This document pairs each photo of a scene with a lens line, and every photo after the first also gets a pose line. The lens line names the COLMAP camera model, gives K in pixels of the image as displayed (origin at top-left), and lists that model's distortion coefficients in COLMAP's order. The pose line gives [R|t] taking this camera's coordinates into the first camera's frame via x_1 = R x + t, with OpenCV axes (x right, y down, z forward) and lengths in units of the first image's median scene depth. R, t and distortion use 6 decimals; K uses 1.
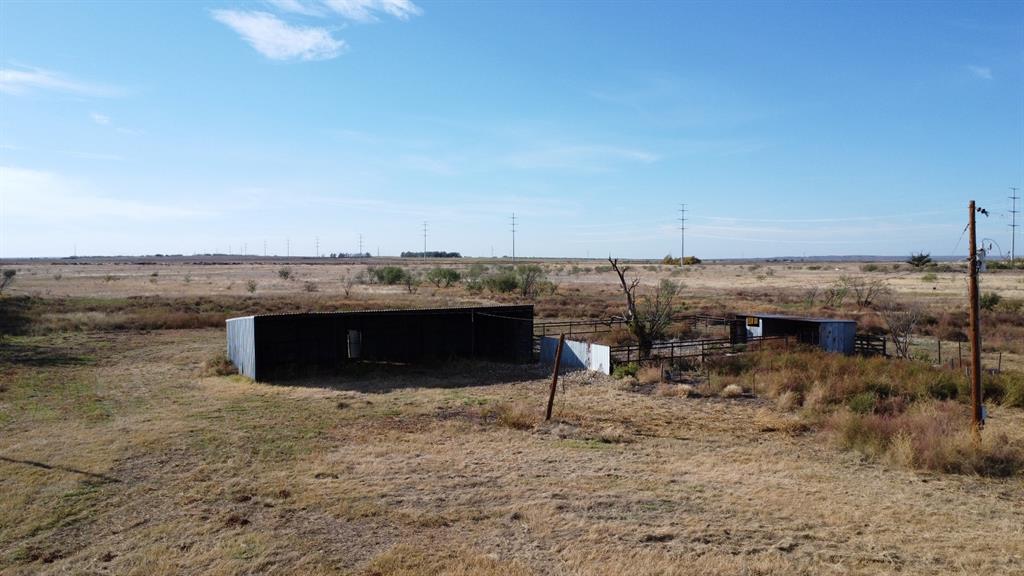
lens RADIAL K [[776.3, 0, 506.8], [0, 776.3, 288.1], [0, 0, 1]] dist [0.007647, -0.006818]
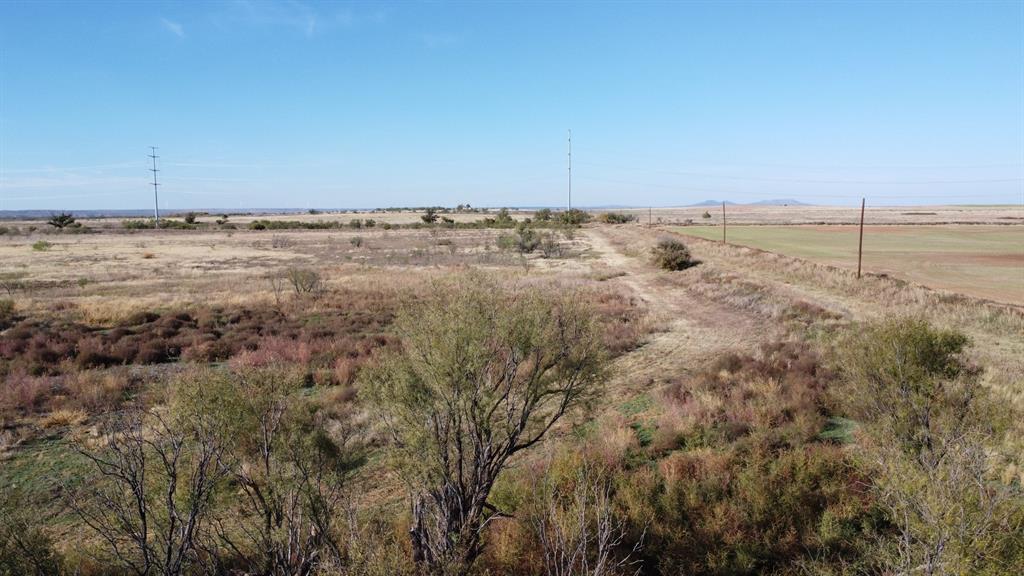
lens RADIAL K [[776.3, 0, 506.8], [0, 776.3, 288.1], [0, 0, 1]] dist [0.007647, -0.006818]
pose [[0.571132, -0.090006, 0.815909, 0.615381], [0.041648, 0.995868, 0.080705, -0.070701], [-0.819801, -0.012112, 0.572520, 0.332890]]
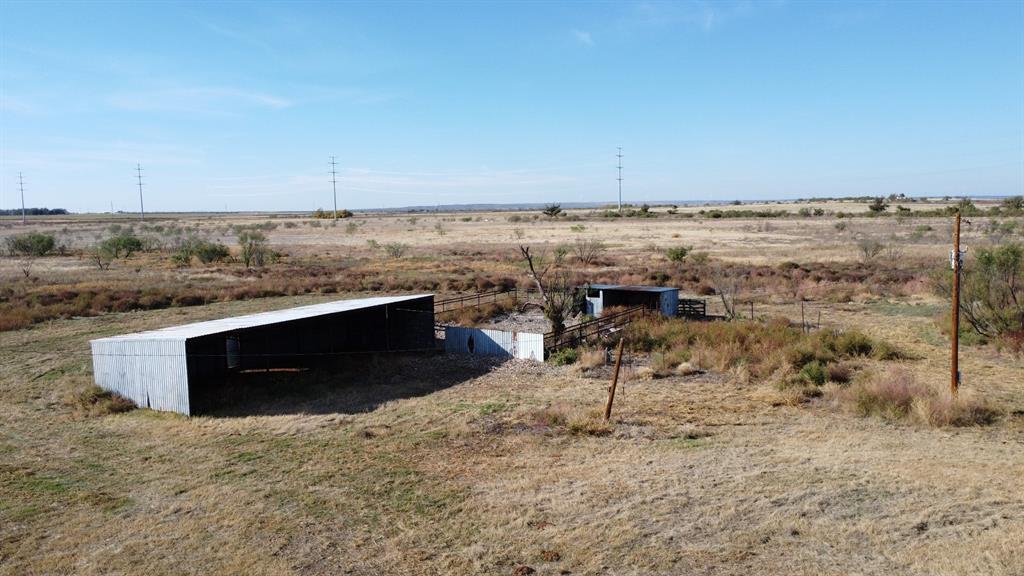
lens RADIAL K [[776.3, 0, 506.8], [0, 776.3, 288.1], [0, 0, 1]] dist [0.007647, -0.006818]
pose [[0.895206, -0.063327, 0.441131, -0.298895], [0.035516, 0.996842, 0.071030, -0.050106], [-0.444236, -0.047919, 0.894627, 0.085396]]
